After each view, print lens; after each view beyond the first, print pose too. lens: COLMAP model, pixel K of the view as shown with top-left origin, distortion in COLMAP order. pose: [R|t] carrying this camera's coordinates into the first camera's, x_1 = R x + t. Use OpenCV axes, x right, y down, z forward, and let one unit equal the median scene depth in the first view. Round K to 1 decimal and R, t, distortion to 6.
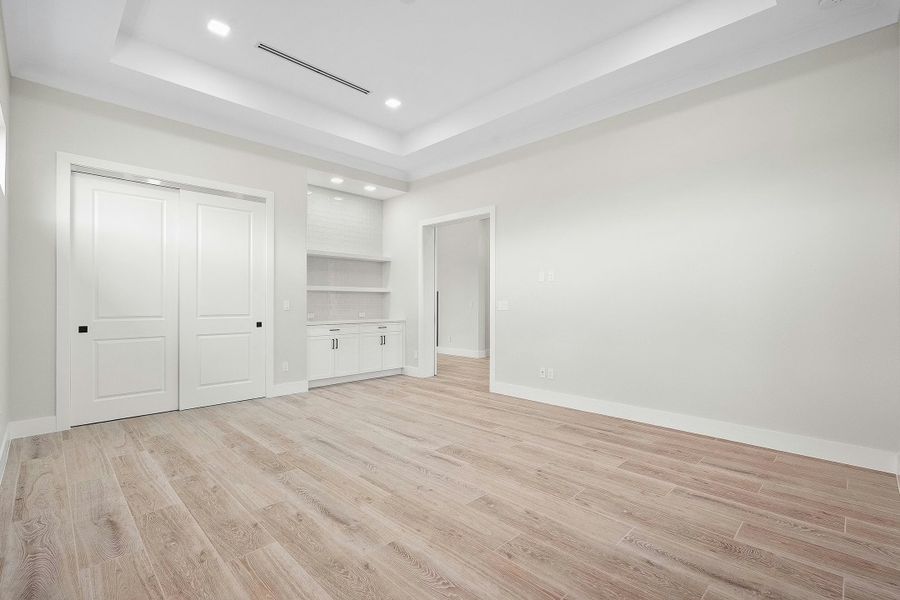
lens RADIAL K [[408.0, 0, 450.6], [0, 408.0, 302.0], [0, 0, 1]] dist [0.000333, 0.000141]
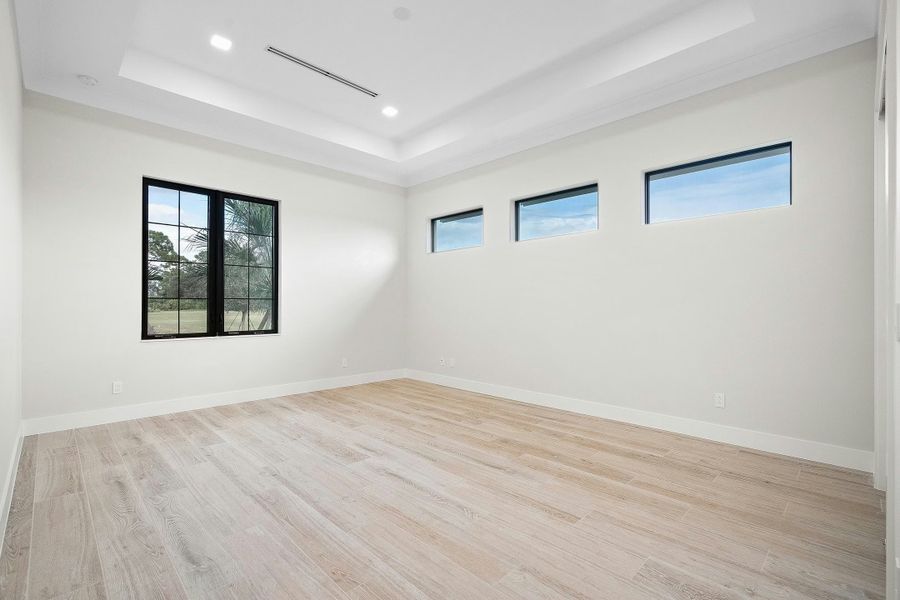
lens RADIAL K [[408.0, 0, 449.3], [0, 408.0, 303.1], [0, 0, 1]] dist [0.000333, 0.000141]
pose [[-0.999972, -0.004585, 0.005970, -0.243414], [-0.004637, 0.999951, -0.008796, 0.002291], [-0.005929, -0.008823, -0.999943, 2.080586]]
